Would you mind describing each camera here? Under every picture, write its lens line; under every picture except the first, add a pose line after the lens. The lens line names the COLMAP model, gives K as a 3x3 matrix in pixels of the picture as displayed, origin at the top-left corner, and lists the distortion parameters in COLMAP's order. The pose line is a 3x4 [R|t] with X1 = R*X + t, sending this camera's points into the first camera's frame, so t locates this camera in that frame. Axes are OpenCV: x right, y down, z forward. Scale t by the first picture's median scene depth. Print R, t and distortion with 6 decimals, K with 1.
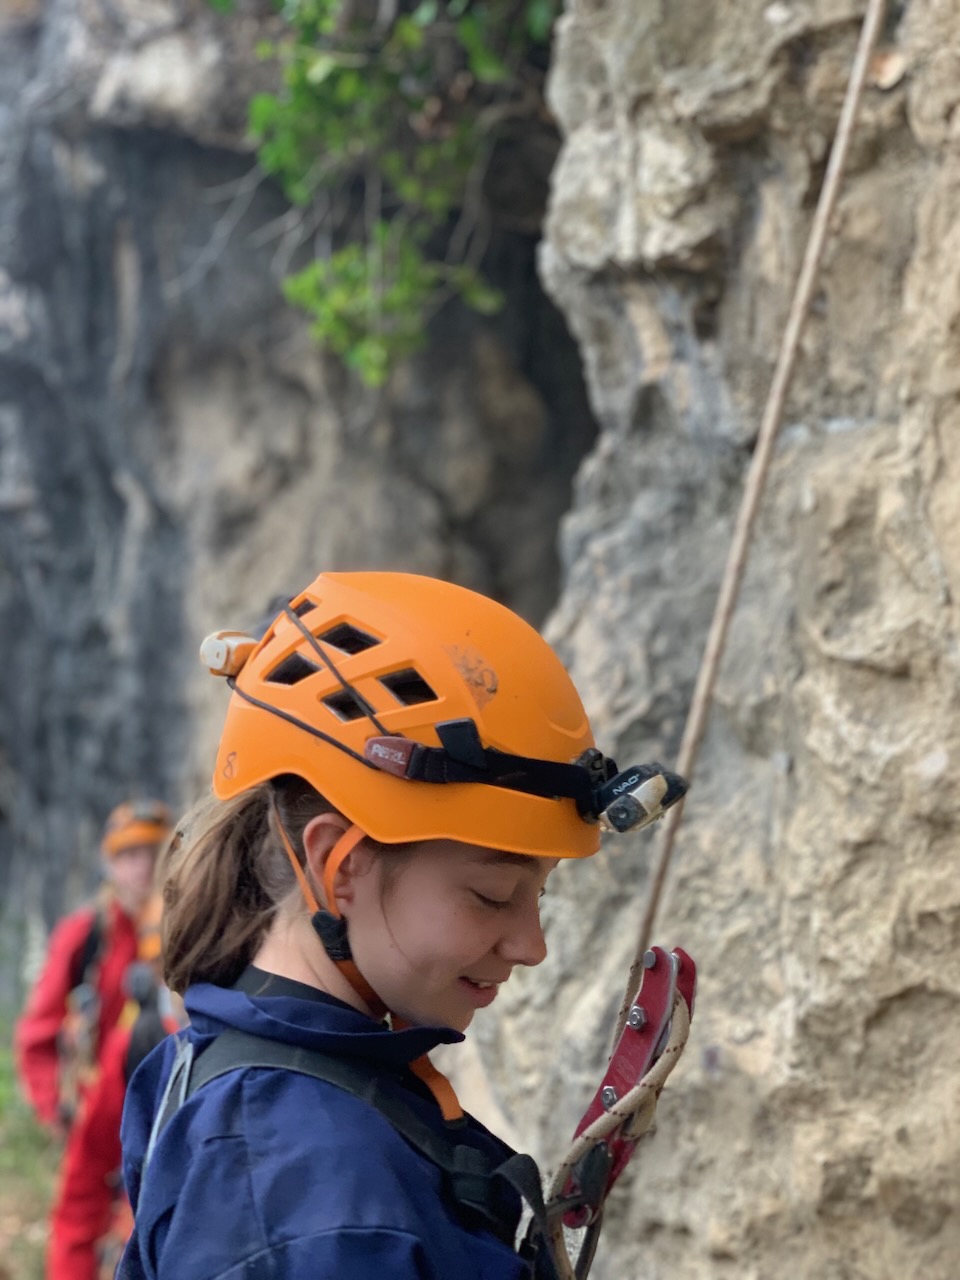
lens RADIAL K [[1935.6, 0, 459.1], [0, 1935.6, 612.6], [0, 0, 1]] dist [0.131636, -0.577875]
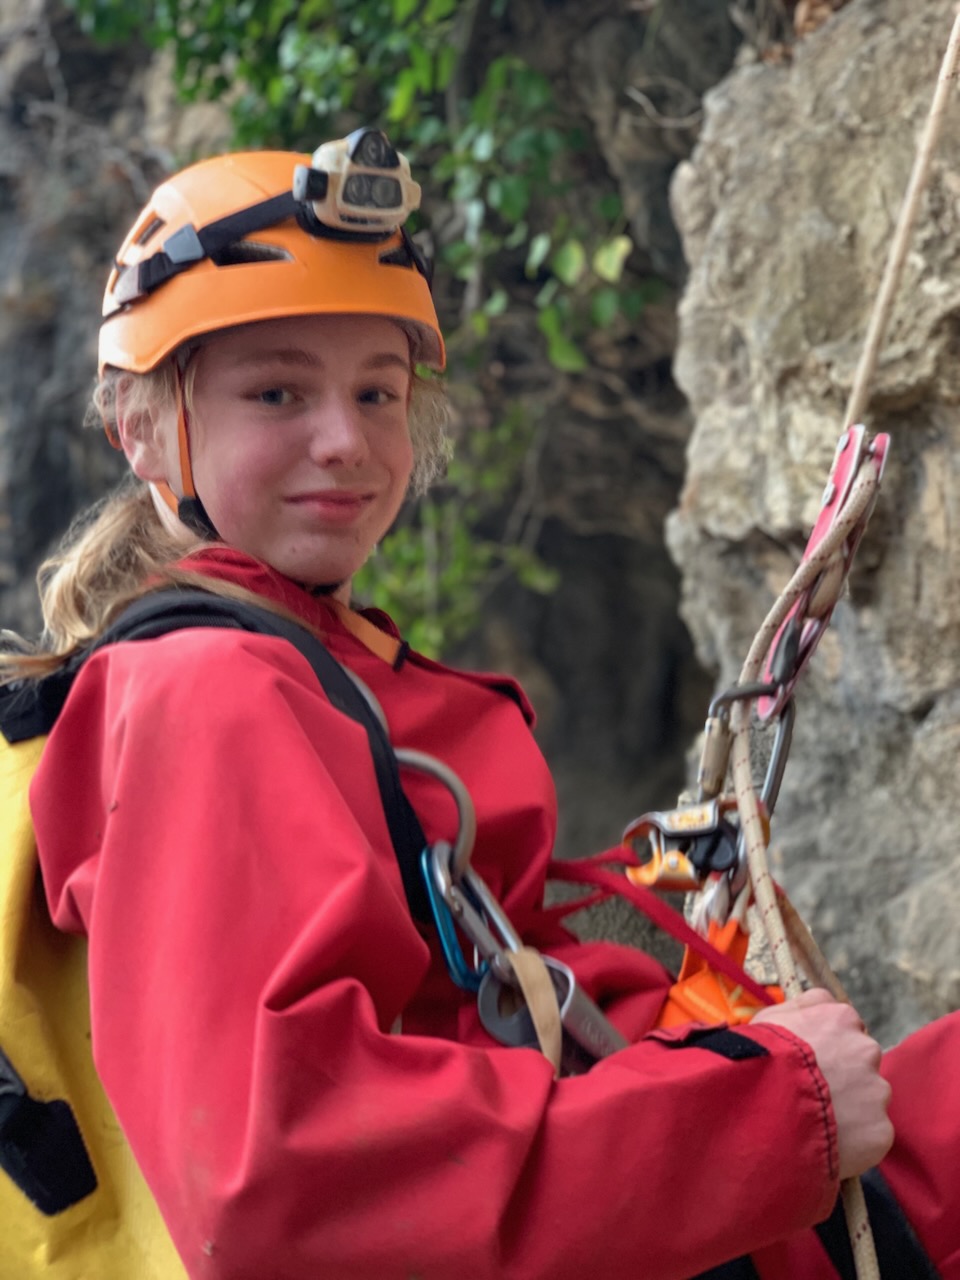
lens RADIAL K [[1935.6, 0, 459.1], [0, 1935.6, 612.6], [0, 0, 1]] dist [0.131636, -0.577875]
pose [[0.999222, -0.016388, 0.035873, -0.119192], [0.021526, 0.988767, -0.147907, 0.005037], [-0.033046, 0.148564, 0.988351, 0.028990]]
